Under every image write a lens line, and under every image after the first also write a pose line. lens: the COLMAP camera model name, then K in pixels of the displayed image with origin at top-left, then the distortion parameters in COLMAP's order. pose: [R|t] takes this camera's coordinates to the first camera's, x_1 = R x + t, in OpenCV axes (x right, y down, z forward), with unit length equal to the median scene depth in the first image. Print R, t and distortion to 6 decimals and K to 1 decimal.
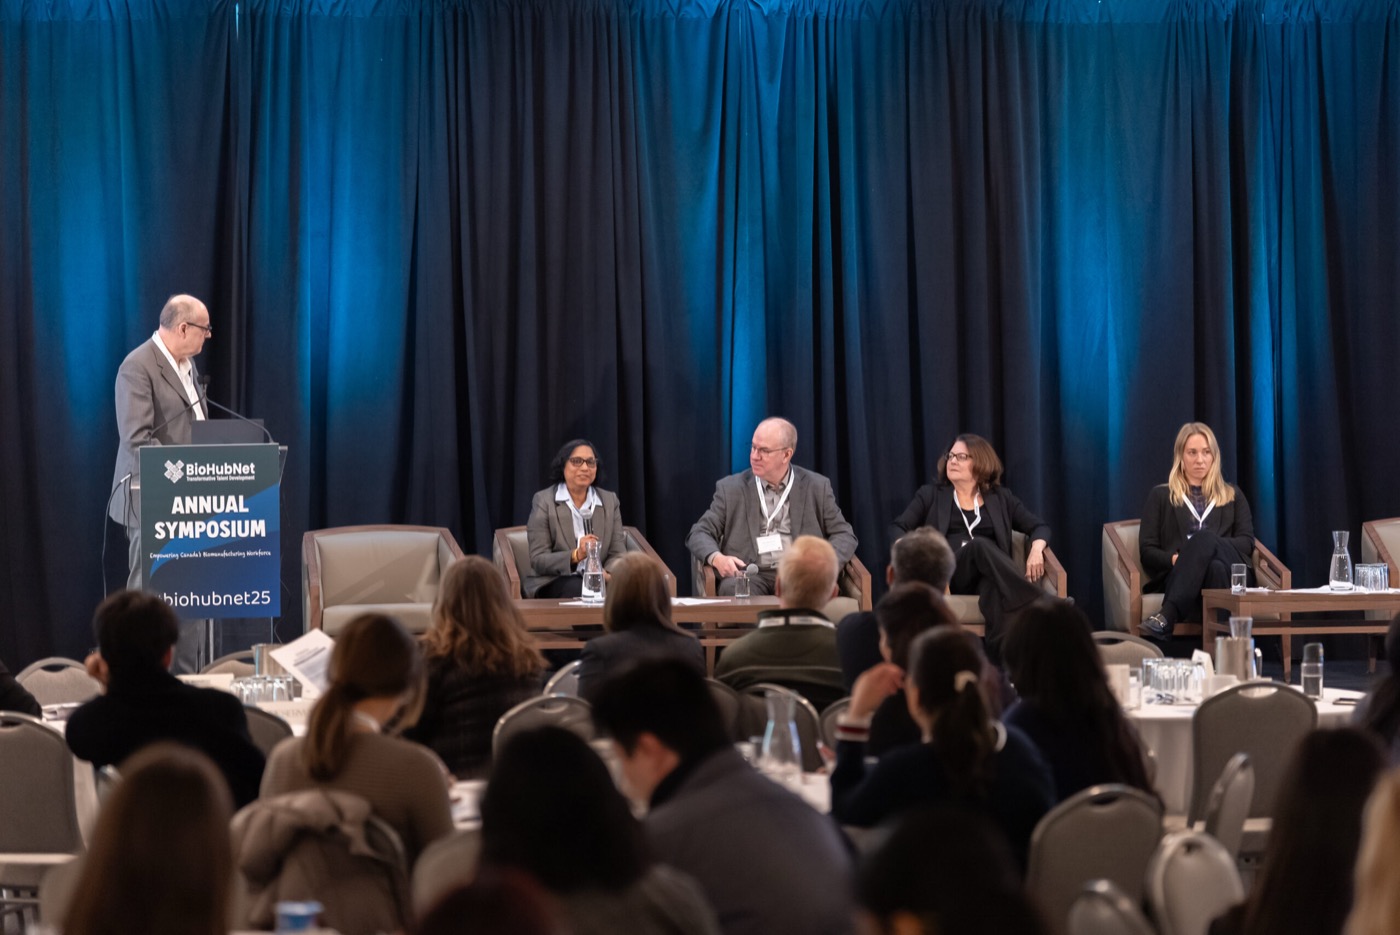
lens RADIAL K [[4185.7, 0, 700.0], [0, 4185.7, 467.5], [0, 0, 1]] dist [0.429543, 1.185435]
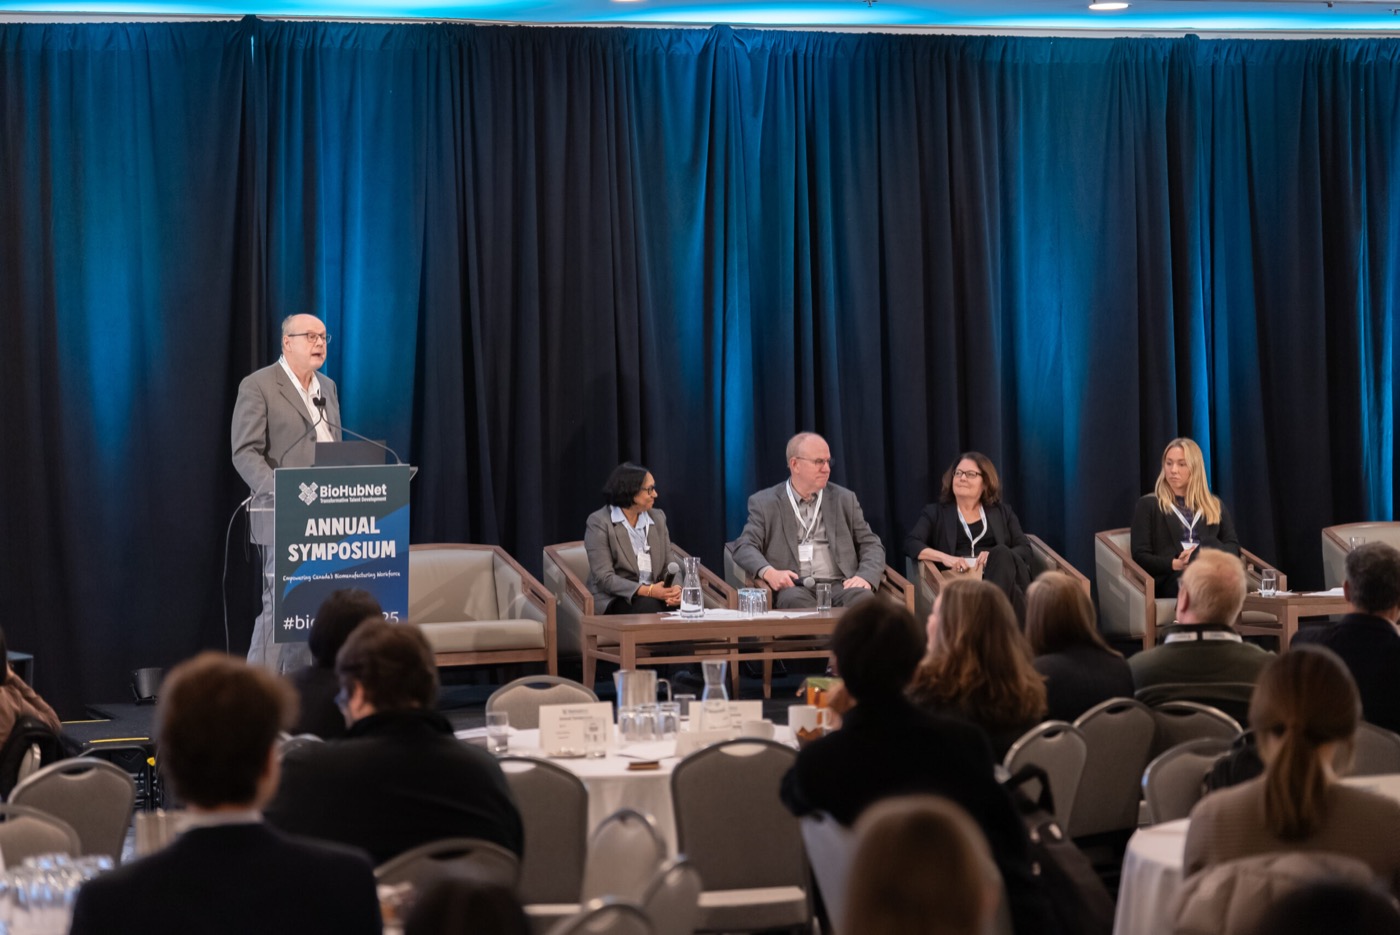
lens RADIAL K [[3540.6, 0, 700.0], [0, 3540.6, 467.5], [0, 0, 1]] dist [0.394826, 0.172669]
pose [[0.984955, -0.011742, 0.172410, -0.158712], [0.012734, 0.999908, -0.004650, -0.000120], [-0.172339, 0.006775, 0.985014, 0.136234]]
